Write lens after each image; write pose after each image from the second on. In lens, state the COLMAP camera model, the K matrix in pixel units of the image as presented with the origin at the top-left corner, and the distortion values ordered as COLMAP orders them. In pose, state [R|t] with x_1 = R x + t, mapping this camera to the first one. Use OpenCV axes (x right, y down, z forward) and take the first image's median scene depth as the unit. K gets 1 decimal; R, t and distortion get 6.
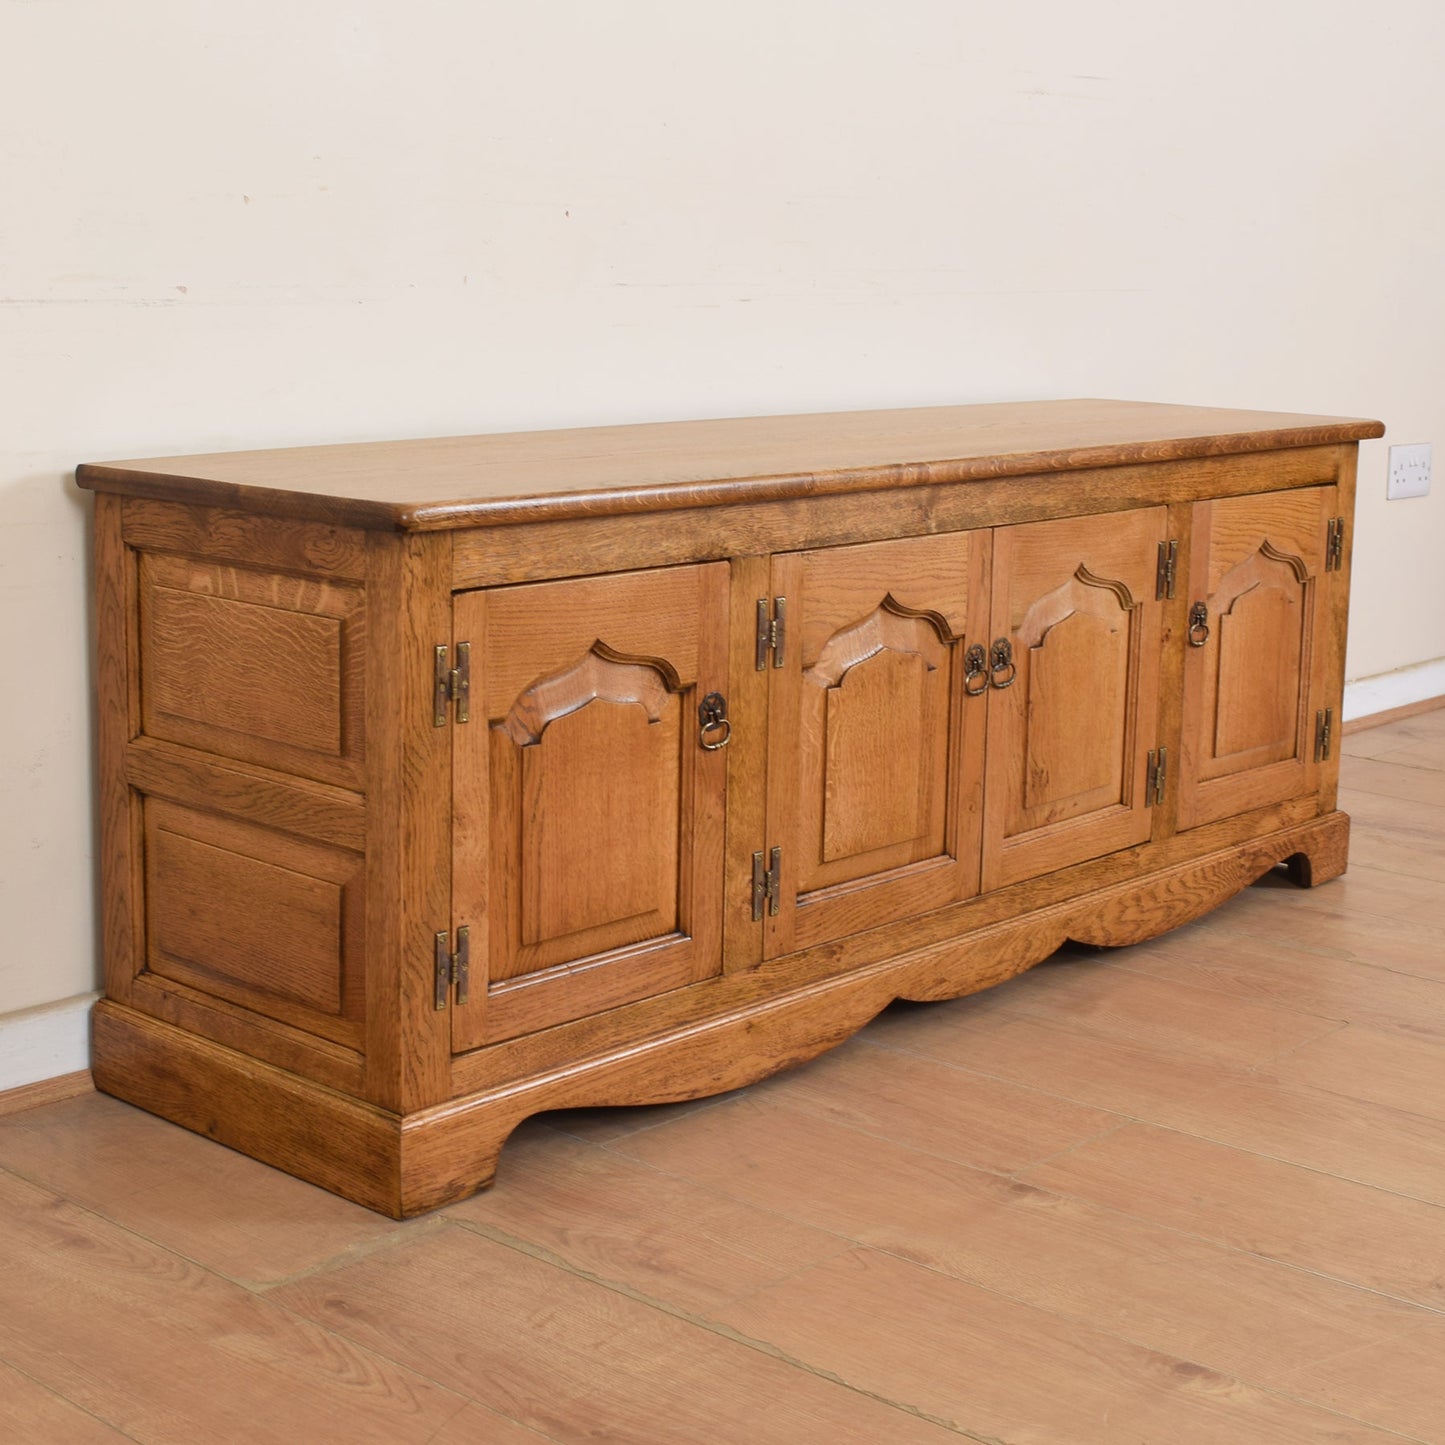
lens RADIAL K [[2479.5, 0, 726.9], [0, 2479.5, 650.1], [0, 0, 1]] dist [-0.084258, -0.018765]
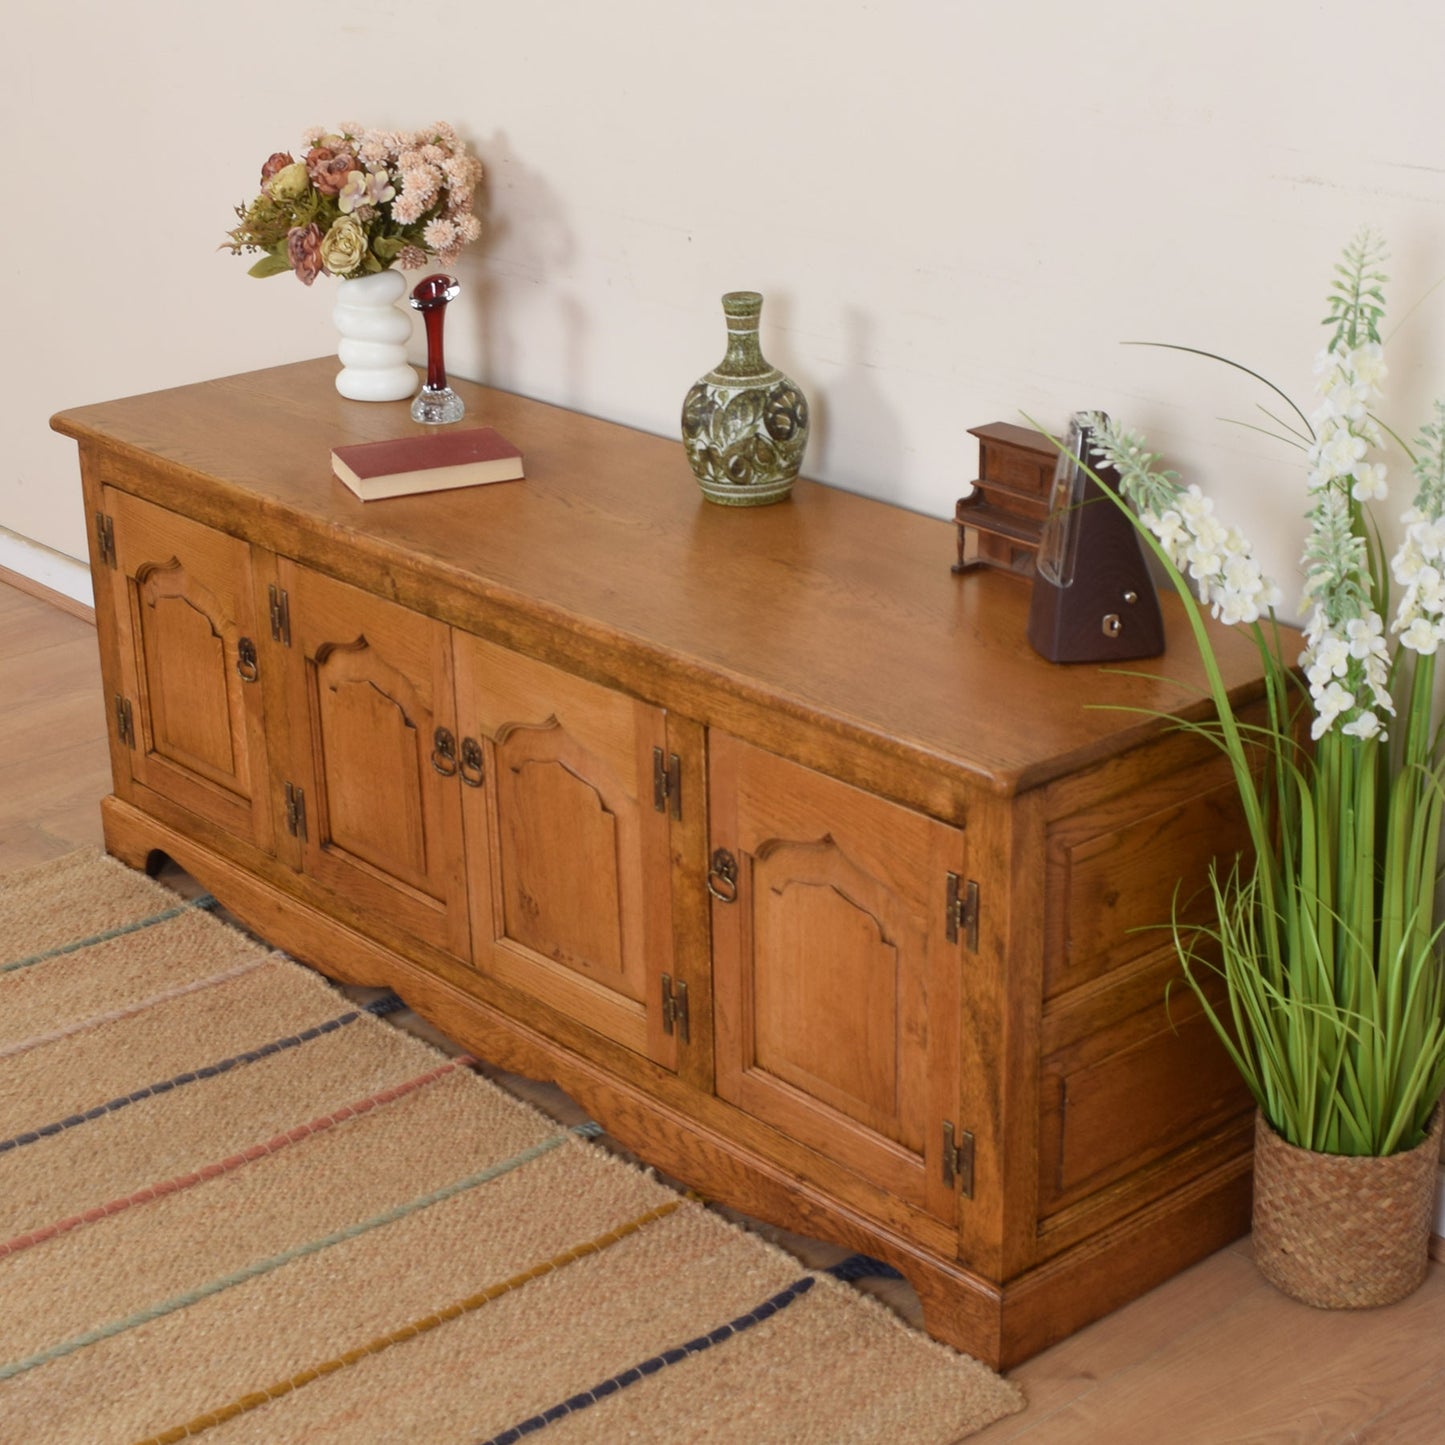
lens RADIAL K [[2818.2, 0, 726.9], [0, 2818.2, 687.0], [0, 0, 1]] dist [-0.082455, -0.125181]
pose [[-0.116696, 0.334498, -0.935143, 1.261561], [-0.147130, 0.925365, 0.349361, -0.476567], [0.982209, 0.178357, -0.058772, 1.270667]]
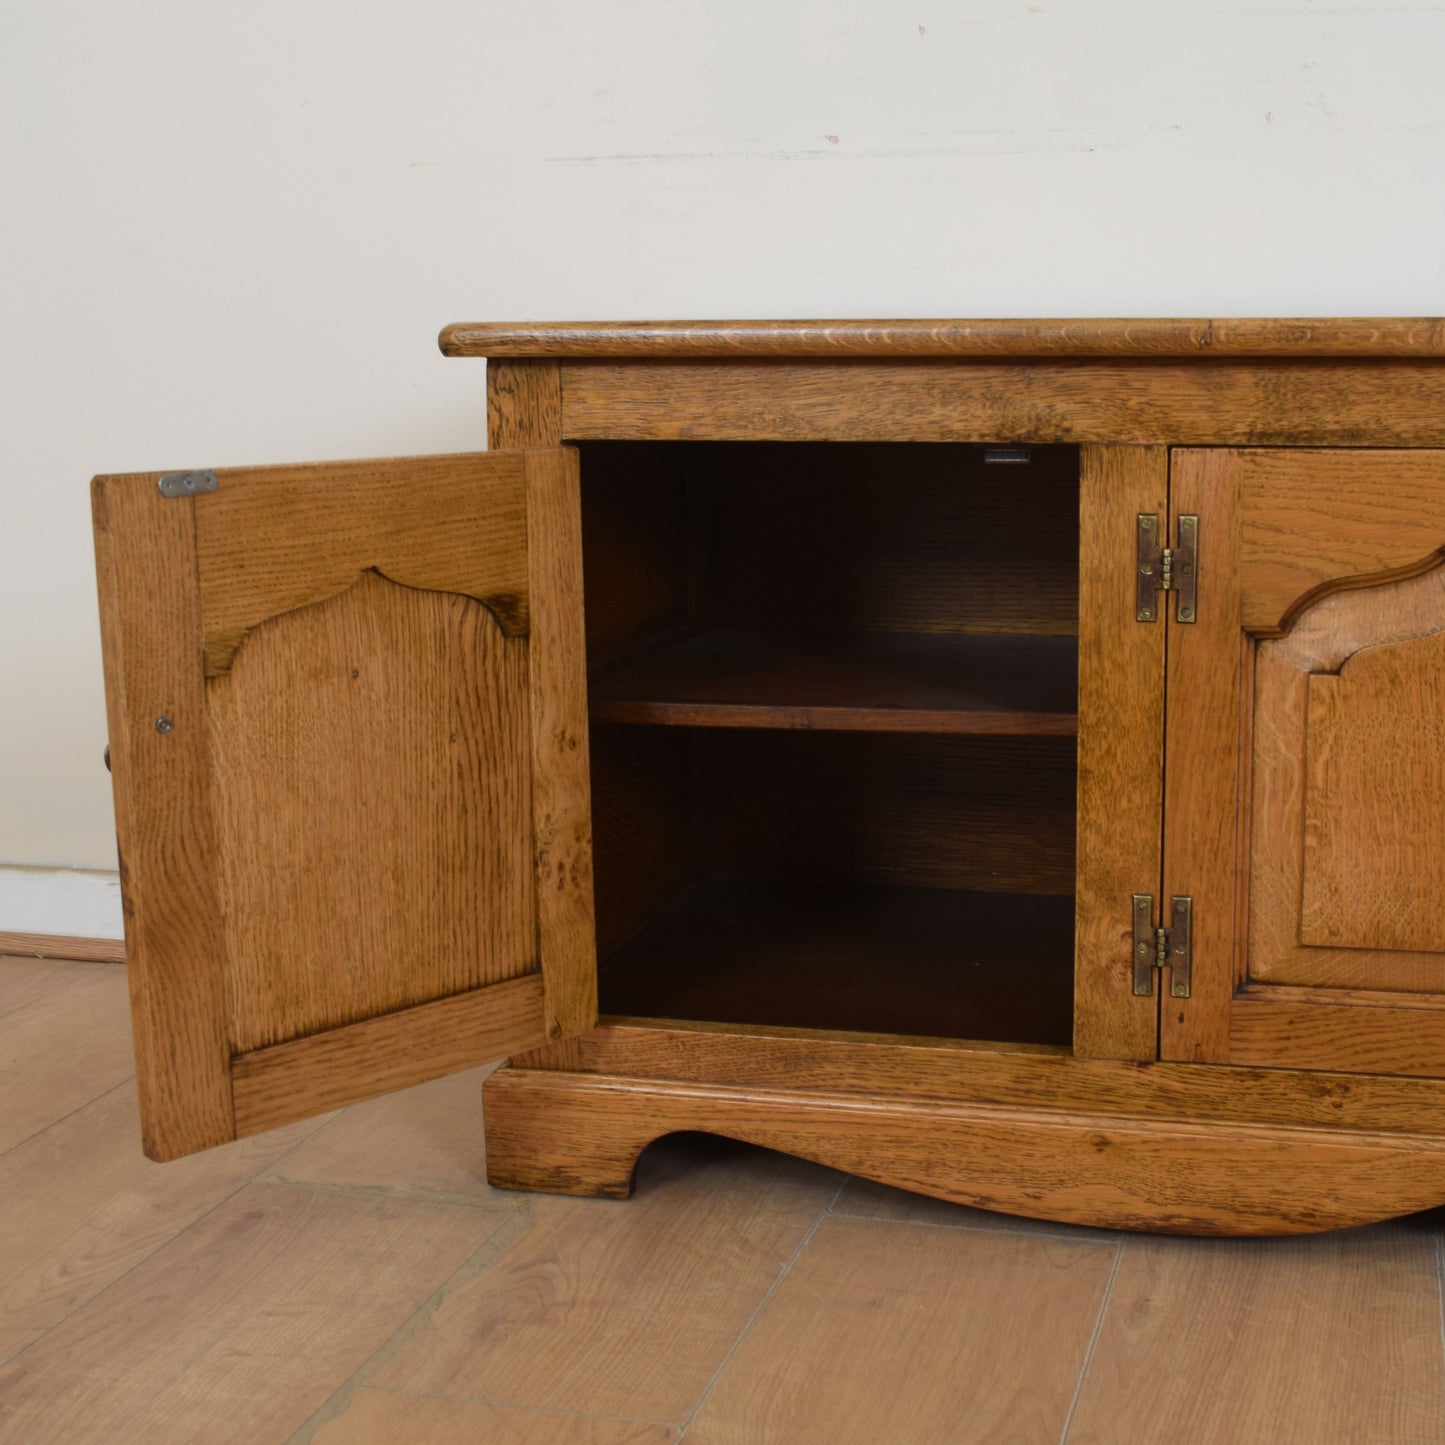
lens RADIAL K [[2185.5, 0, 807.6], [0, 2185.5, 750.3], [0, 0, 1]] dist [-0.086760, 0.019124]
pose [[0.465845, 0.138386, -0.873978, 0.476075], [-0.129445, 0.987727, 0.087401, 0.002914], [0.875347, 0.072416, 0.478041, 0.625684]]
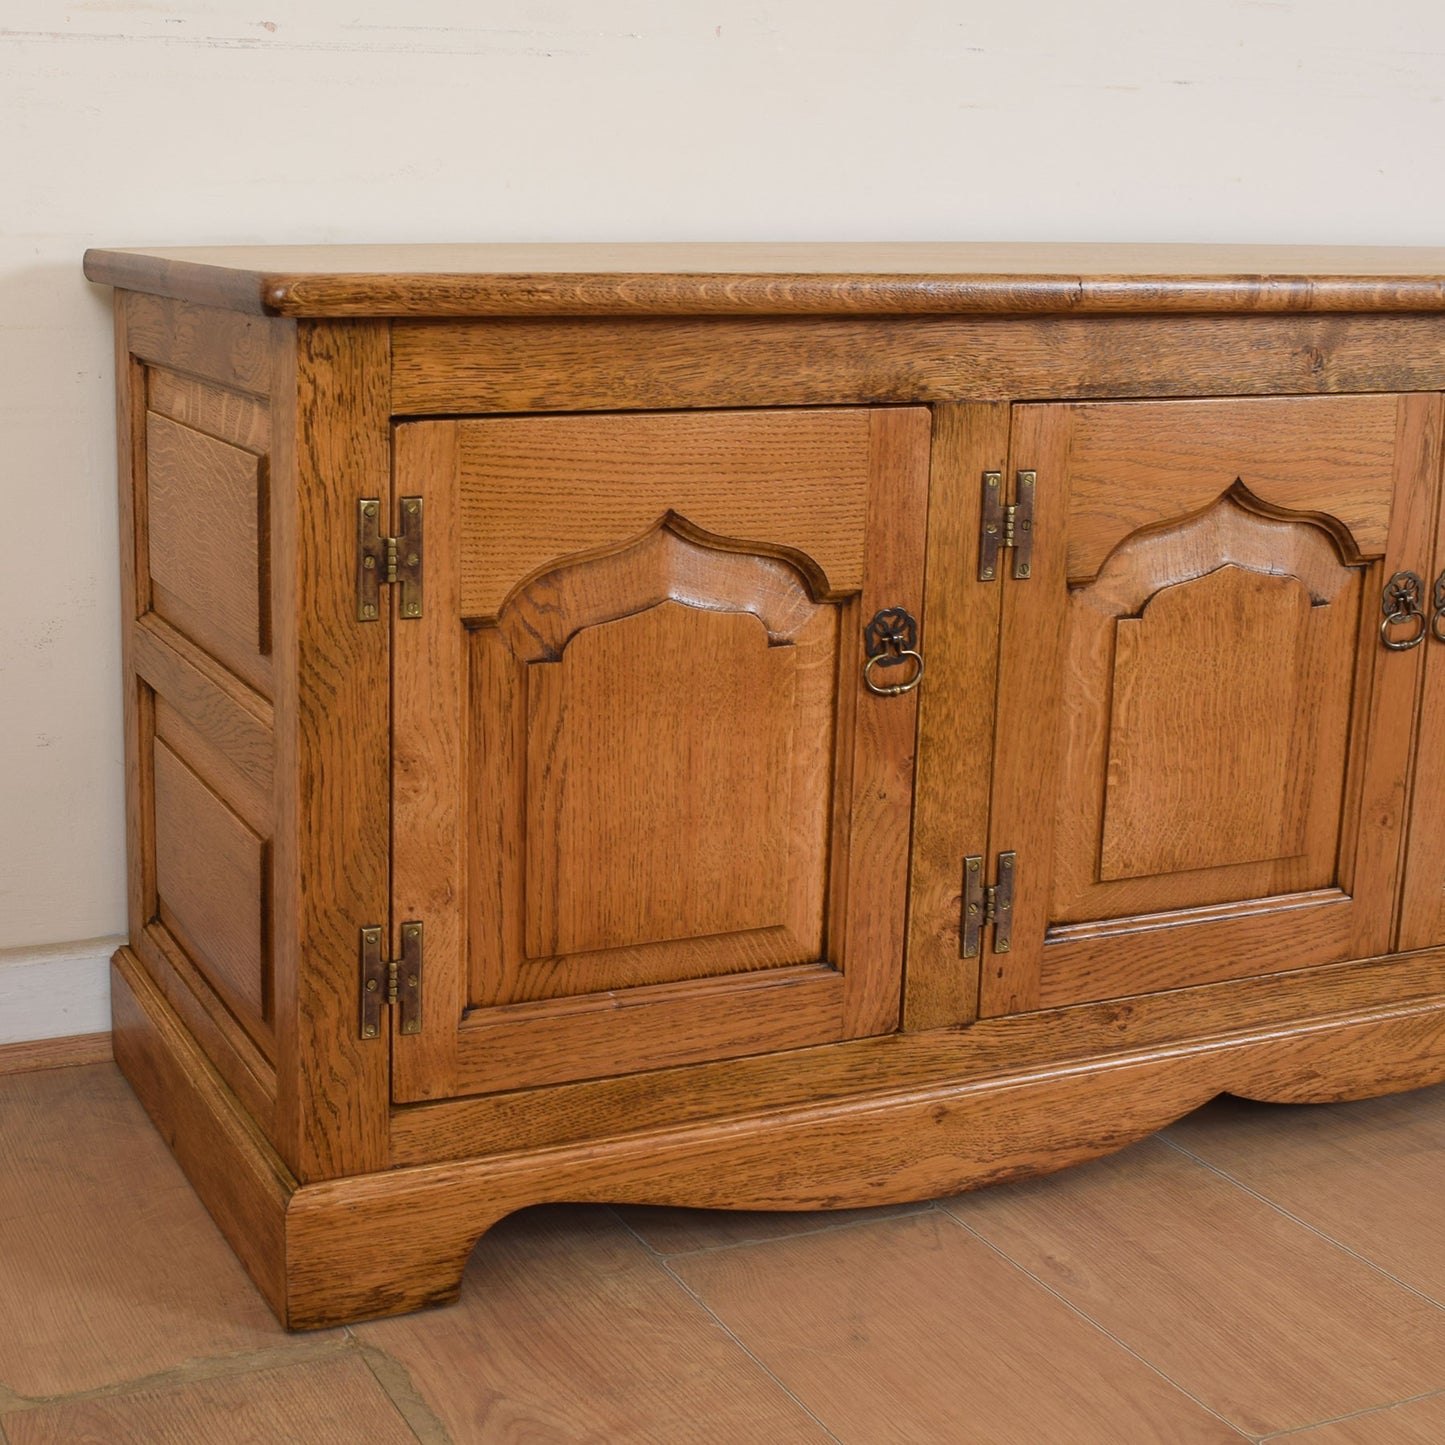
lens RADIAL K [[2288.4, 0, 504.0], [0, 2288.4, 676.9], [0, 0, 1]] dist [-0.082213, -0.023923]
pose [[0.900085, 0.083355, -0.427666, 0.153862], [-0.064736, 0.996220, 0.057924, 0.006665], [0.430877, -0.024451, 0.902079, 0.393303]]
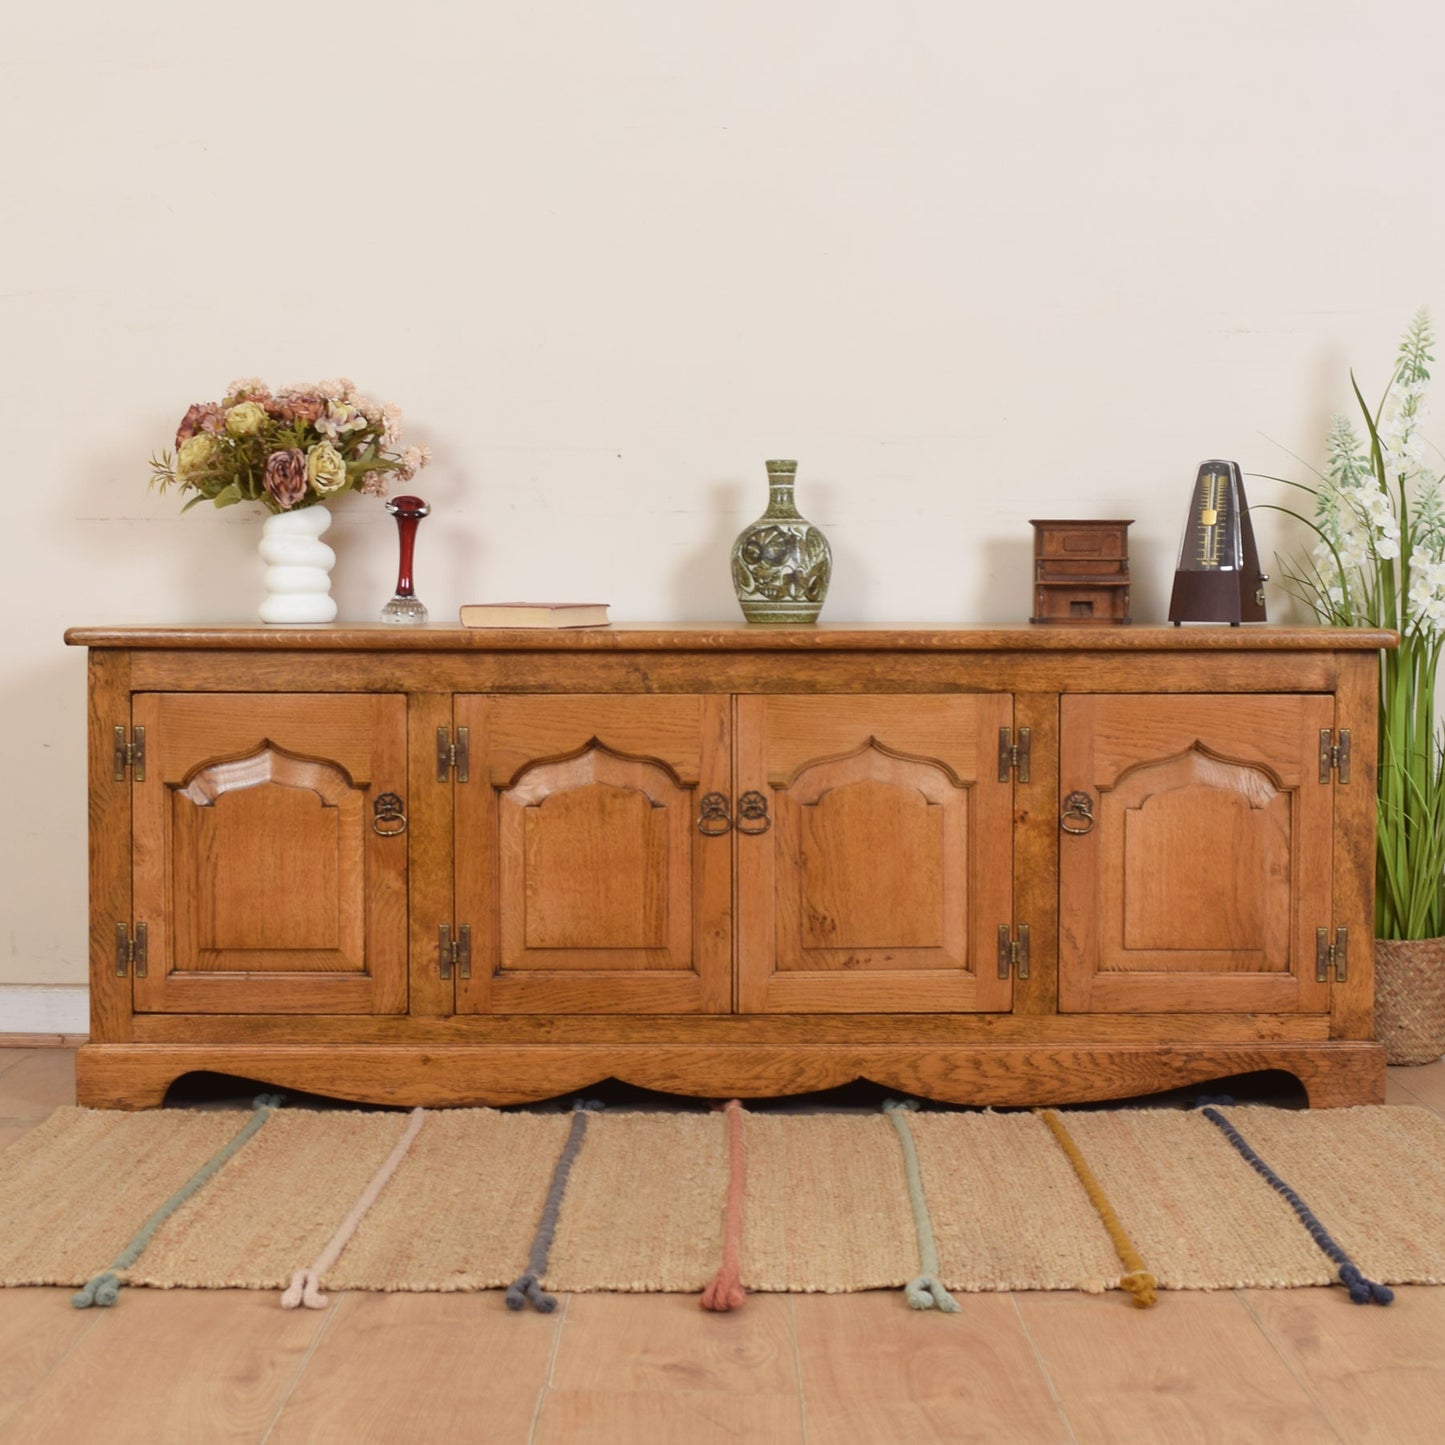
lens RADIAL K [[2479.5, 0, 726.9], [0, 2479.5, 650.1], [0, 0, 1]] dist [-0.084258, -0.018765]
pose [[0.677532, -0.000340, -0.735493, 1.047707], [-0.110534, 0.988595, -0.102281, 0.054968], [0.727140, 0.150595, 0.669768, 0.218058]]
